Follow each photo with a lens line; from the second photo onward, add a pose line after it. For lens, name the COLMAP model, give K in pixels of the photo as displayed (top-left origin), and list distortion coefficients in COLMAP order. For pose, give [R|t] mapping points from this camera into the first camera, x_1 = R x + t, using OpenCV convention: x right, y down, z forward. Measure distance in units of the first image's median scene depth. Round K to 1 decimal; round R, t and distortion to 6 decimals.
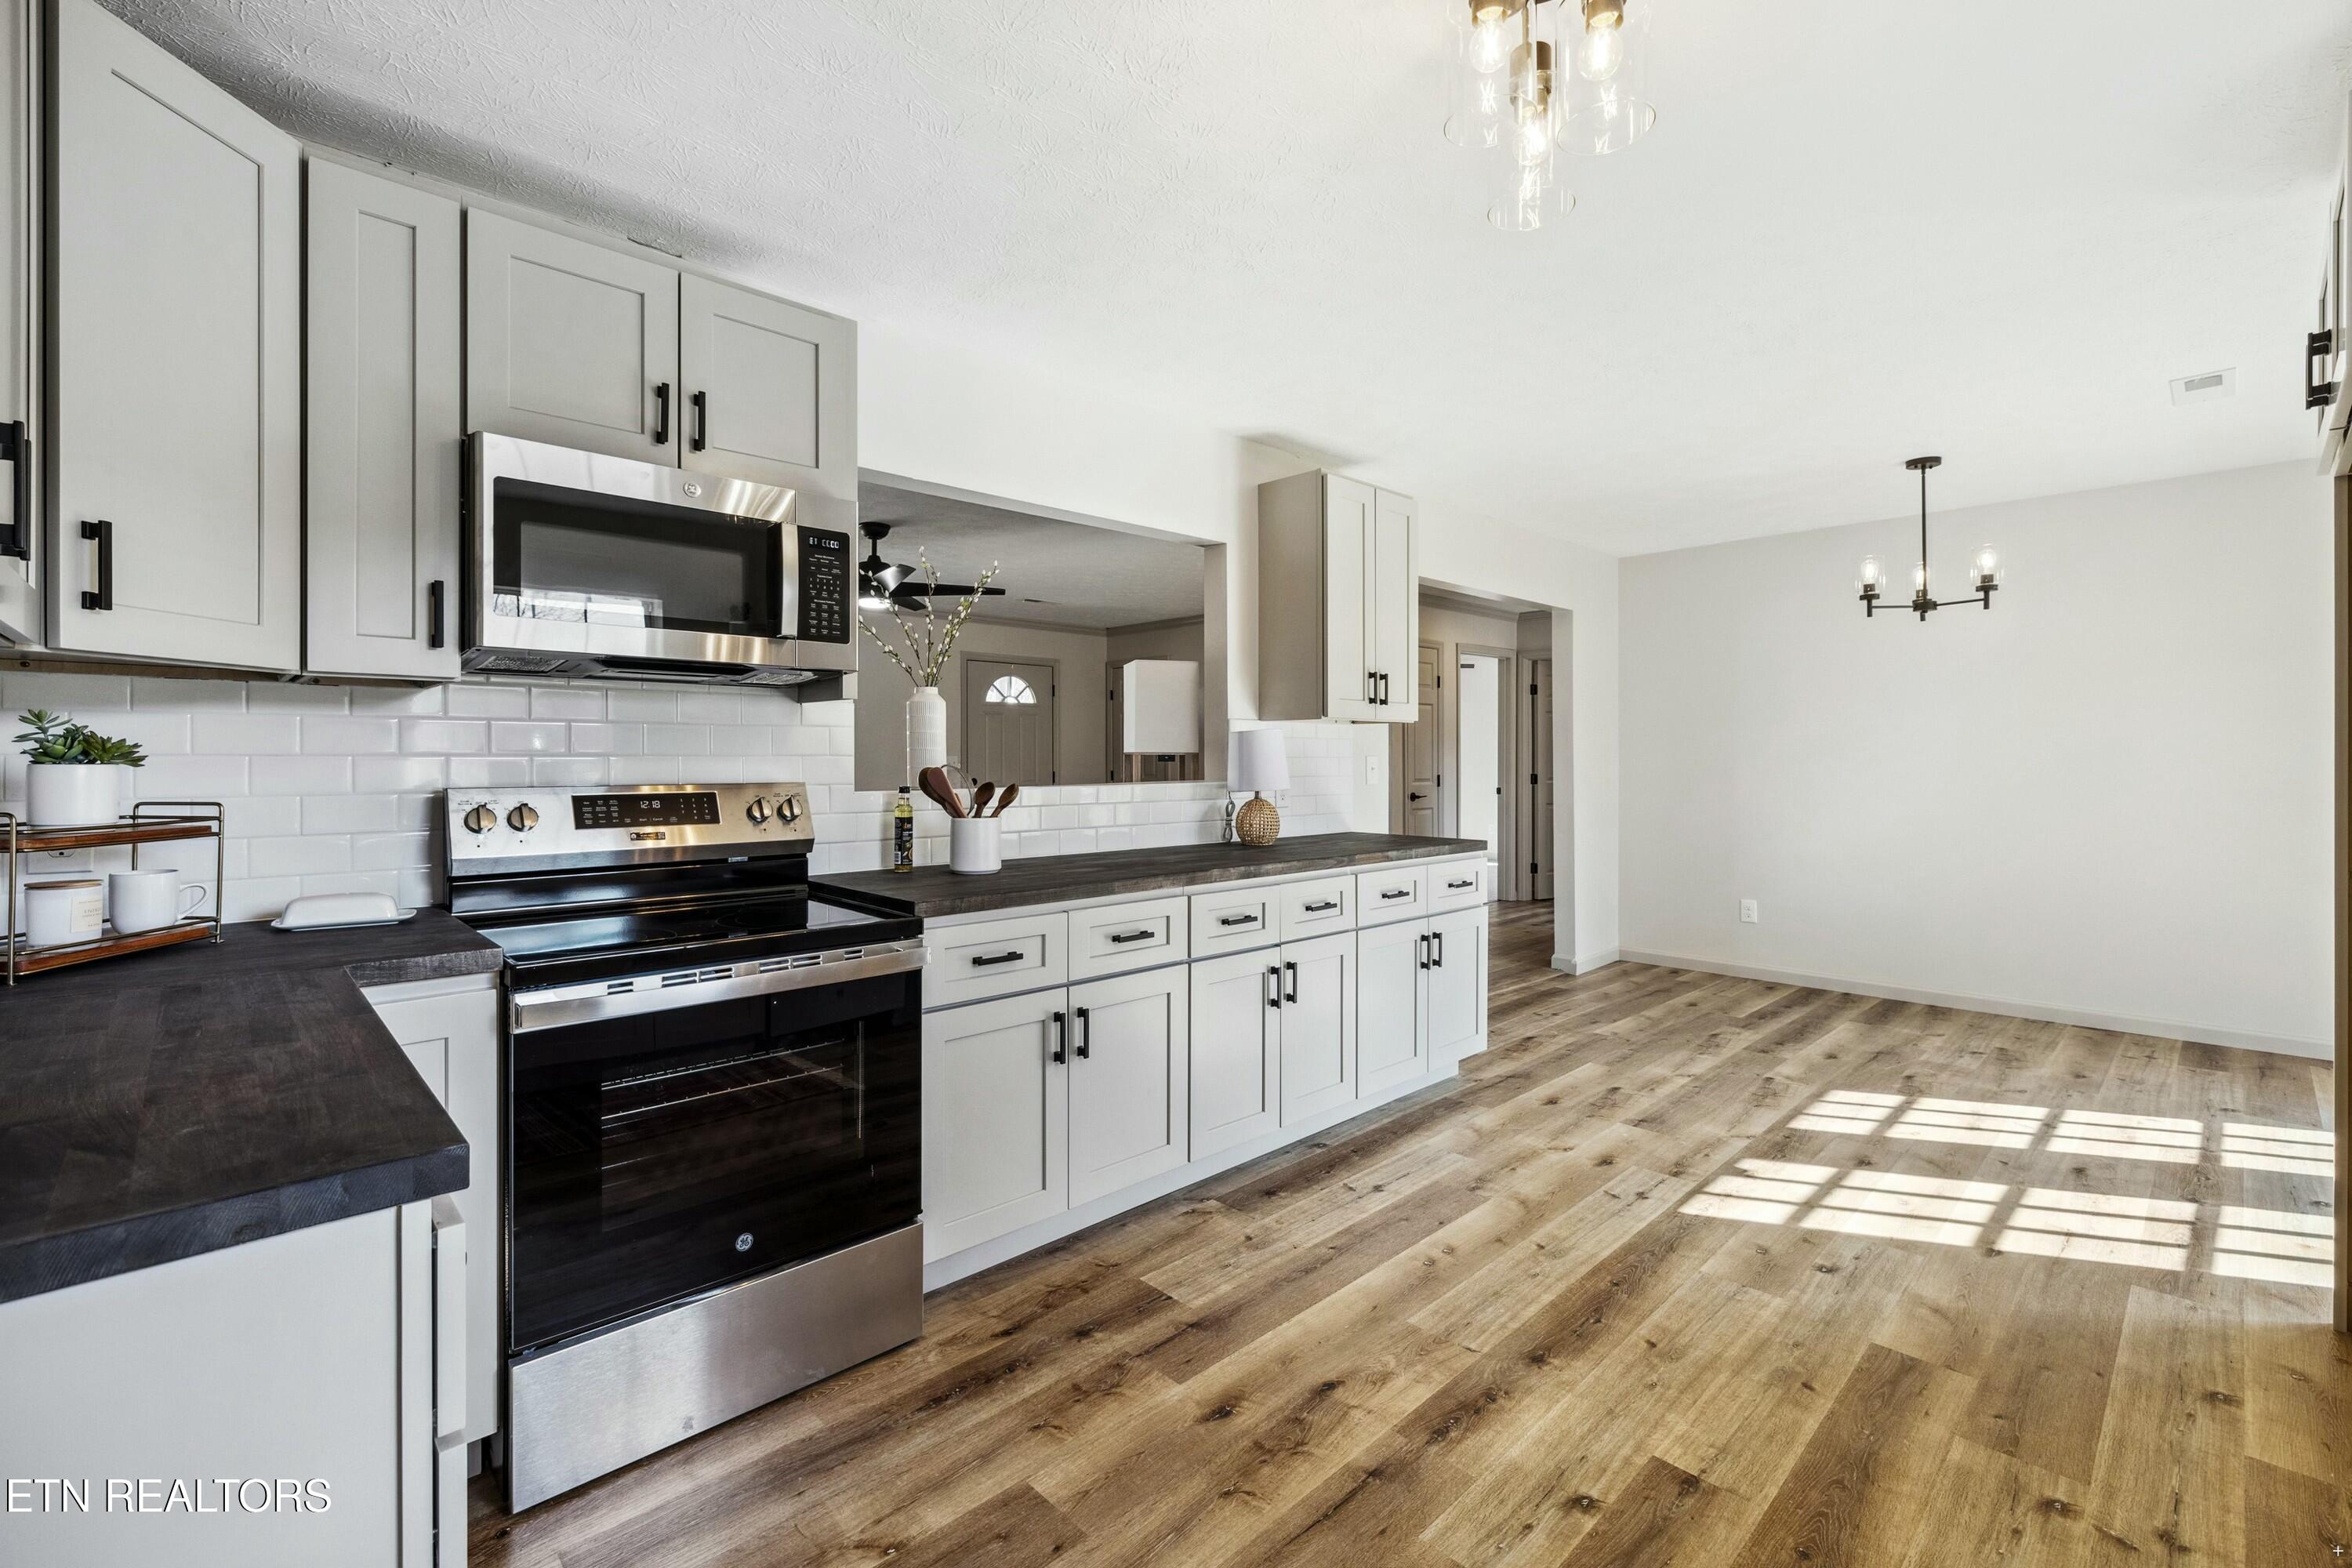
lens RADIAL K [[1004.3, 0, 1161.8], [0, 1004.3, 777.1], [0, 0, 1]] dist [-0.002128, -0.001003]
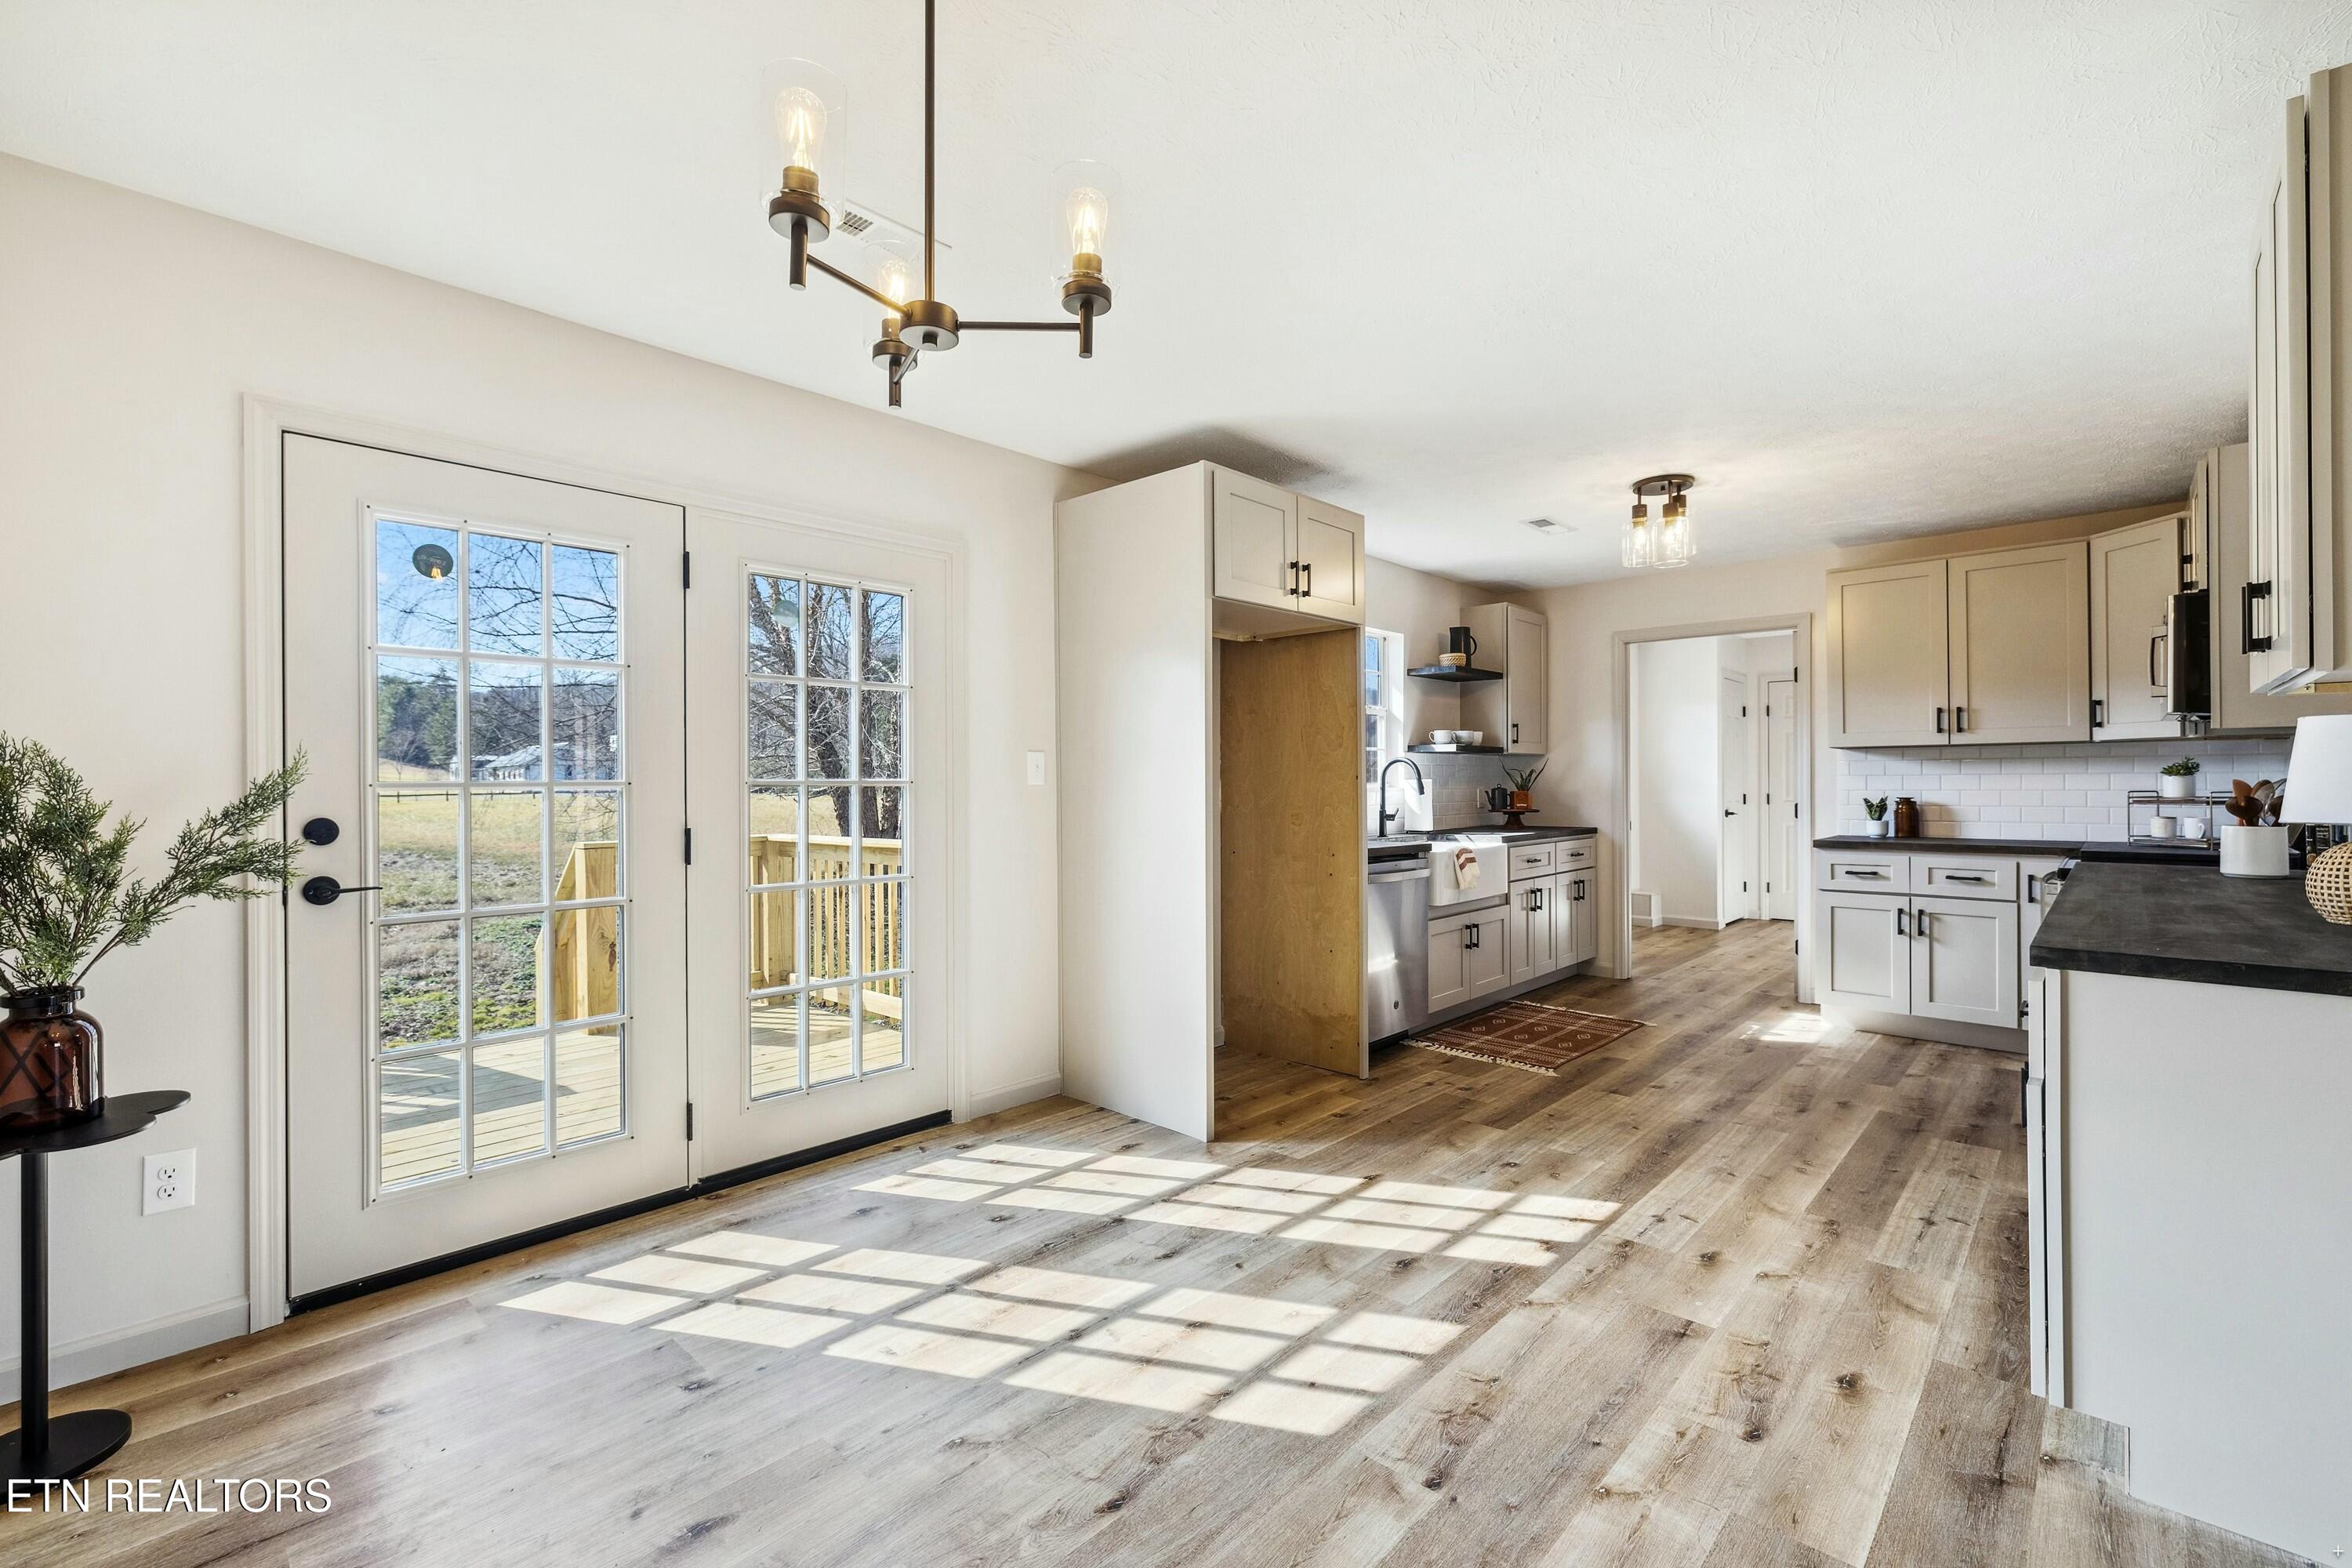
lens RADIAL K [[1004.3, 0, 1145.3], [0, 1004.3, 787.8], [0, 0, 1]] dist [-0.002128, -0.001003]
pose [[-0.999016, 0.007258, -0.043746, 1.005971], [0.006365, 0.999769, 0.020511, -0.029445], [0.043885, 0.020212, -0.998832, 1.921303]]
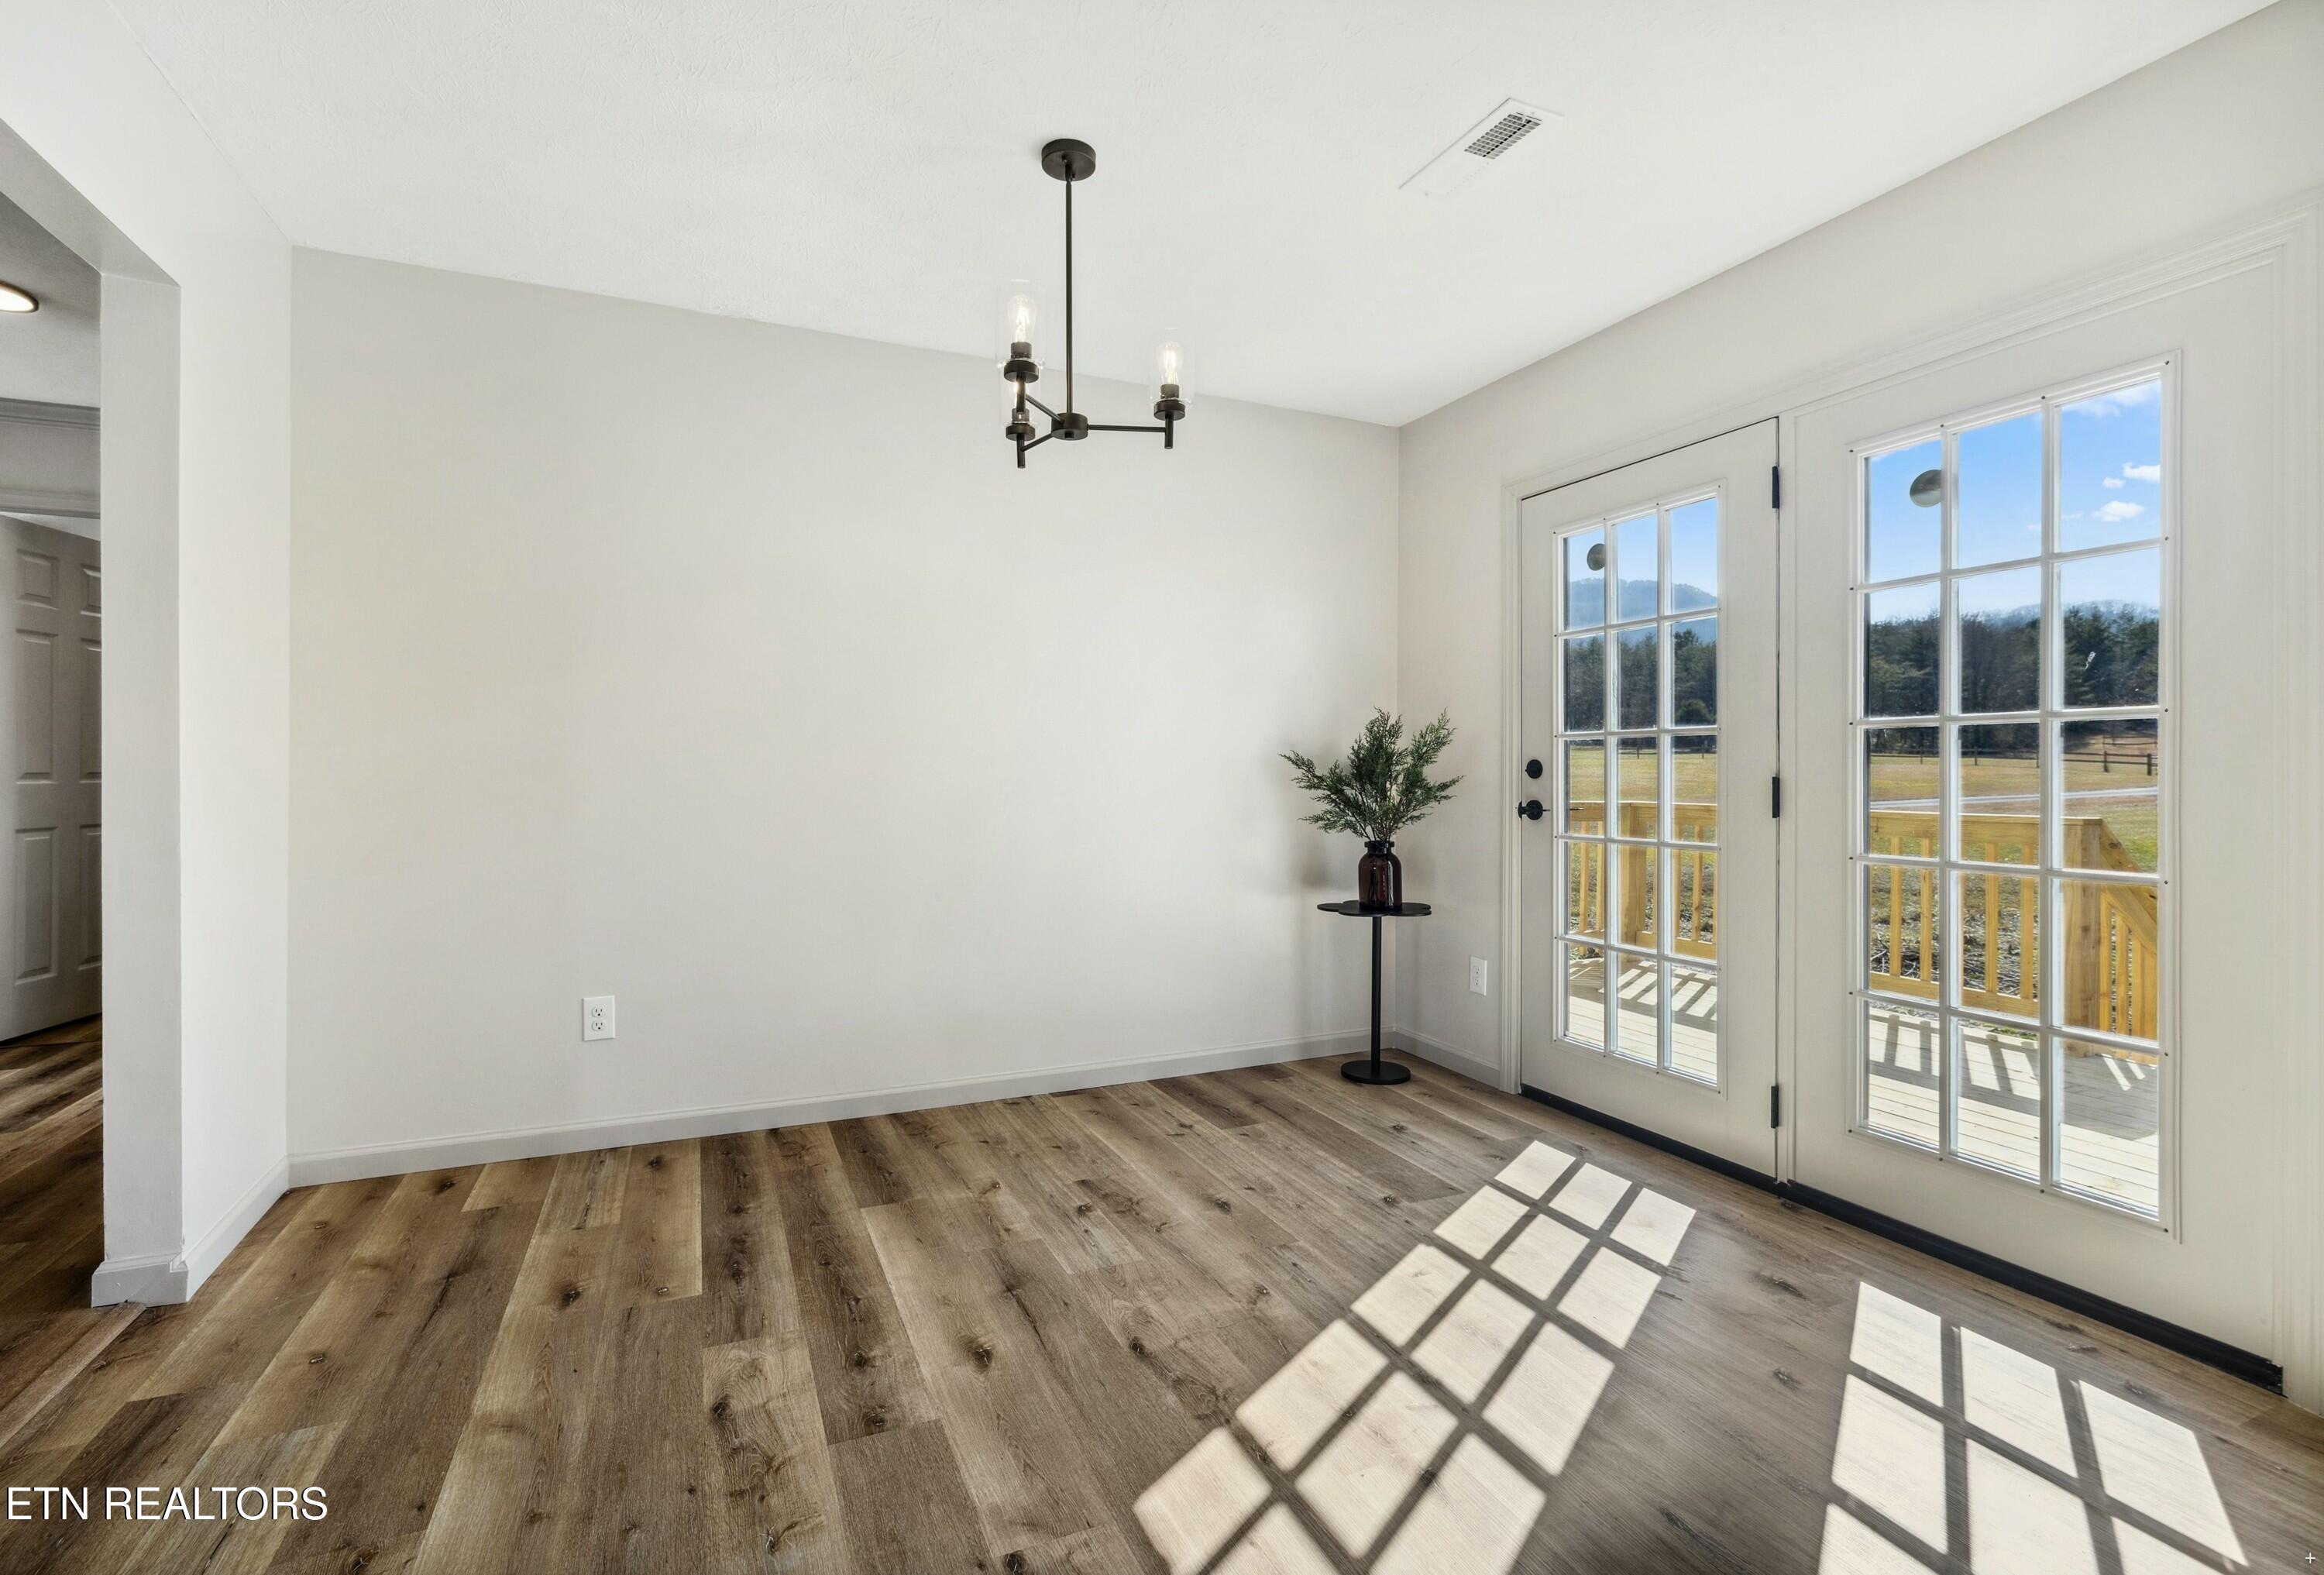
lens RADIAL K [[1007.9, 0, 1147.2], [0, 1007.9, 770.0], [0, 0, 1]] dist [-0.004346, -0.000046]
pose [[0.327316, 0.005073, 0.944901, 0.374128], [0.007334, 0.999942, -0.007909, 0.027513], [-0.944886, 0.009518, 0.327260, 1.114459]]
